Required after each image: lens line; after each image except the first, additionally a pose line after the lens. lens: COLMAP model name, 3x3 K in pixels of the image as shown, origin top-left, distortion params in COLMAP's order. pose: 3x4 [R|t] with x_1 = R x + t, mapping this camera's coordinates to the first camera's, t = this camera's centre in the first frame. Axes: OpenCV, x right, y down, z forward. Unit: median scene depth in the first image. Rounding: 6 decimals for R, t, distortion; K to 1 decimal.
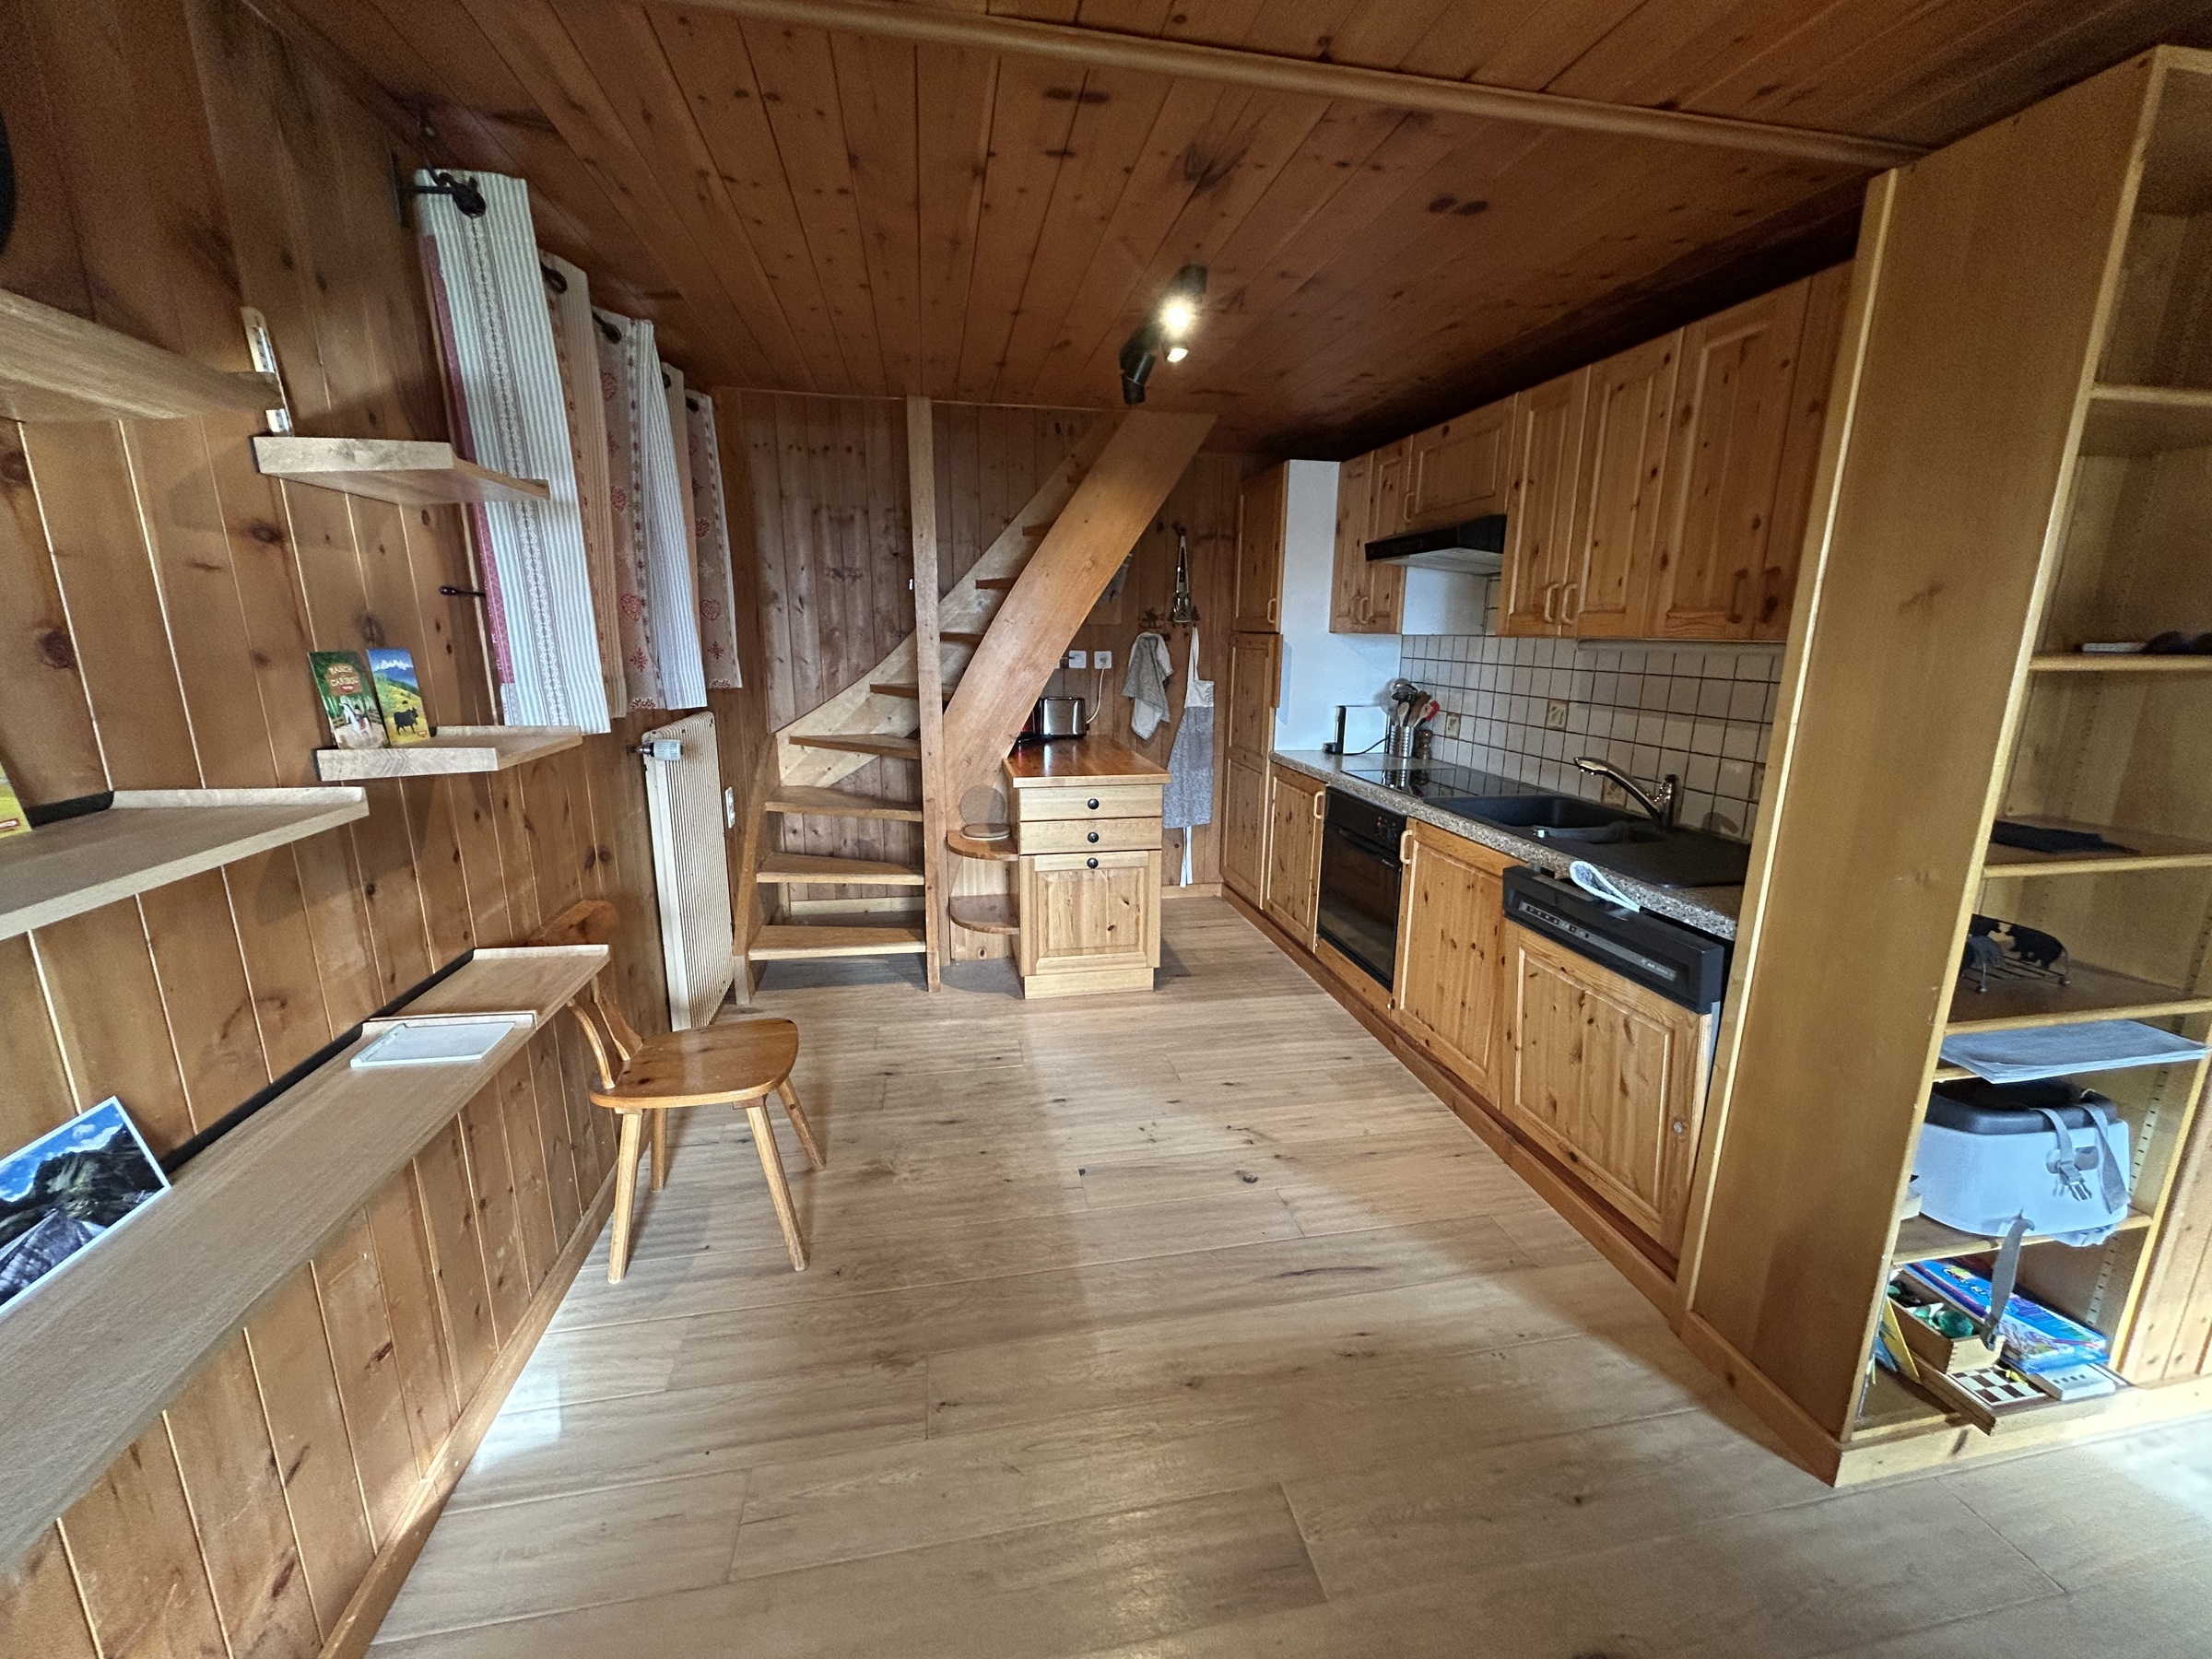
lens RADIAL K [[884.9, 0, 1107.9], [0, 884.9, 835.6], [0, 0, 1]] dist [0.001728, -0.000183]
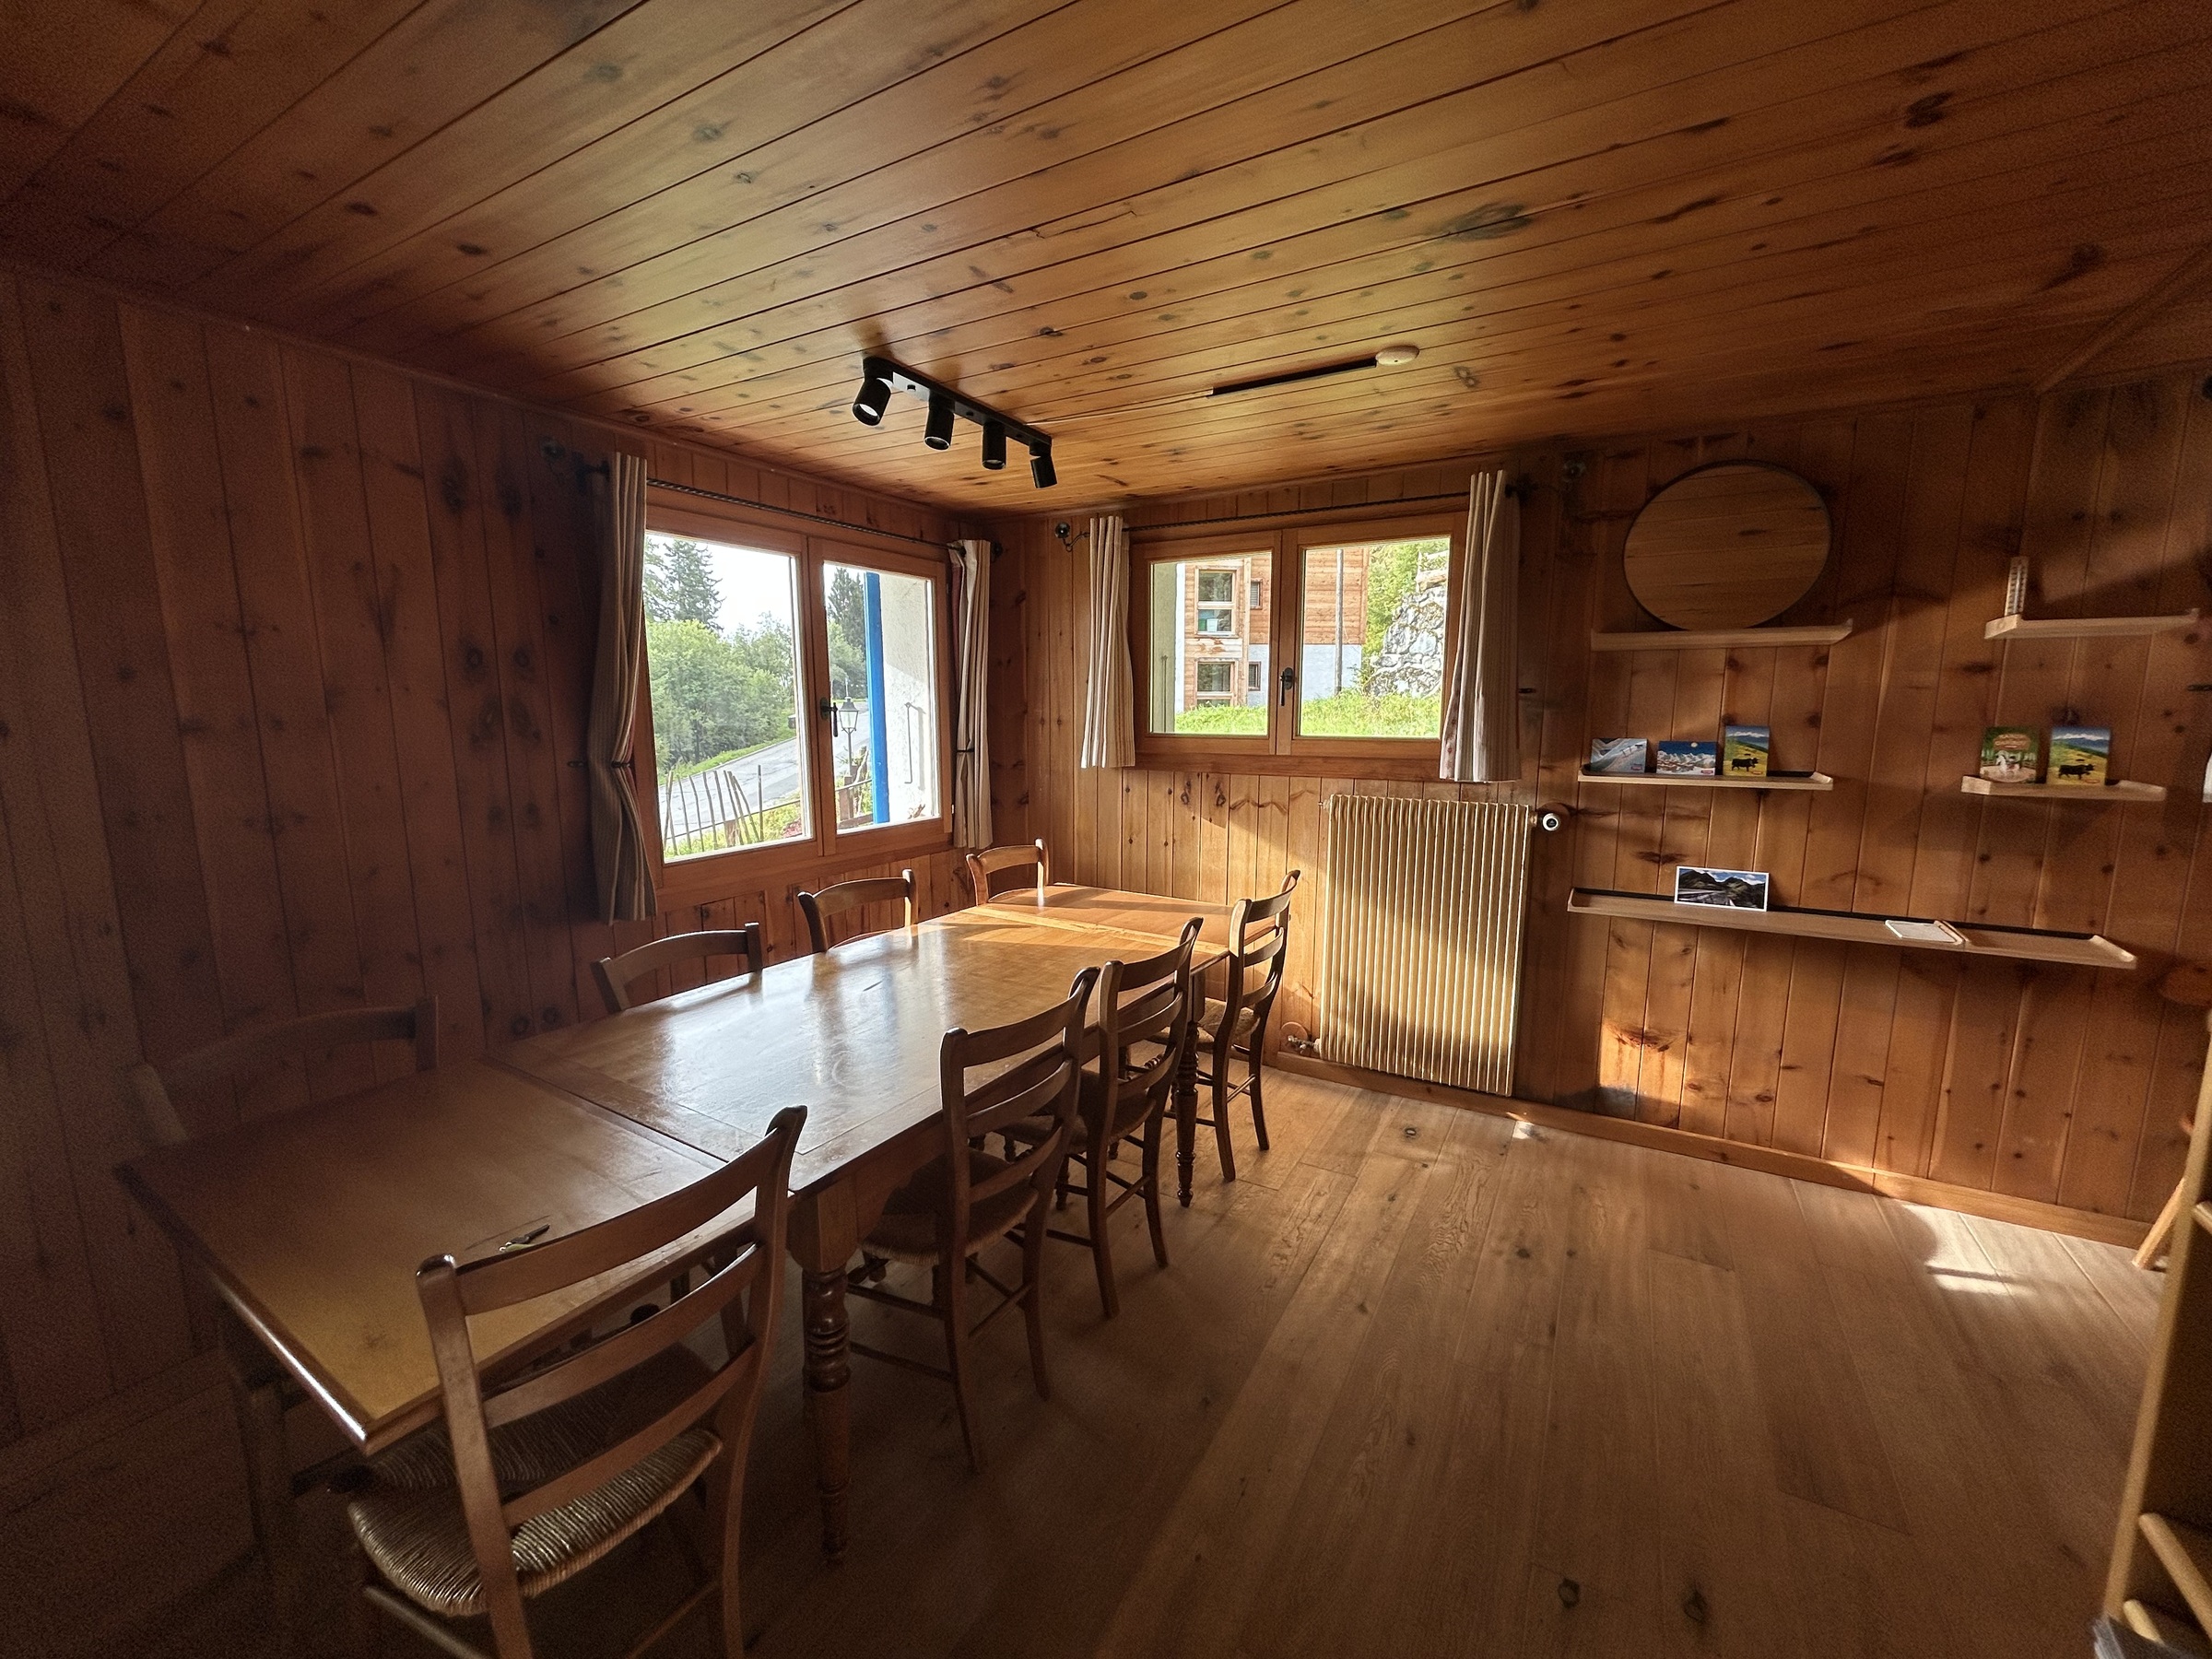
lens RADIAL K [[884.9, 0, 1109.9], [0, 884.9, 832.4], [0, 0, 1]] dist [0.001728, -0.000183]
pose [[-0.657368, 0.095072, -0.747548, 1.818666], [-0.177186, 0.944697, 0.275957, -0.184699], [0.732442, 0.313861, -0.604169, 0.846196]]
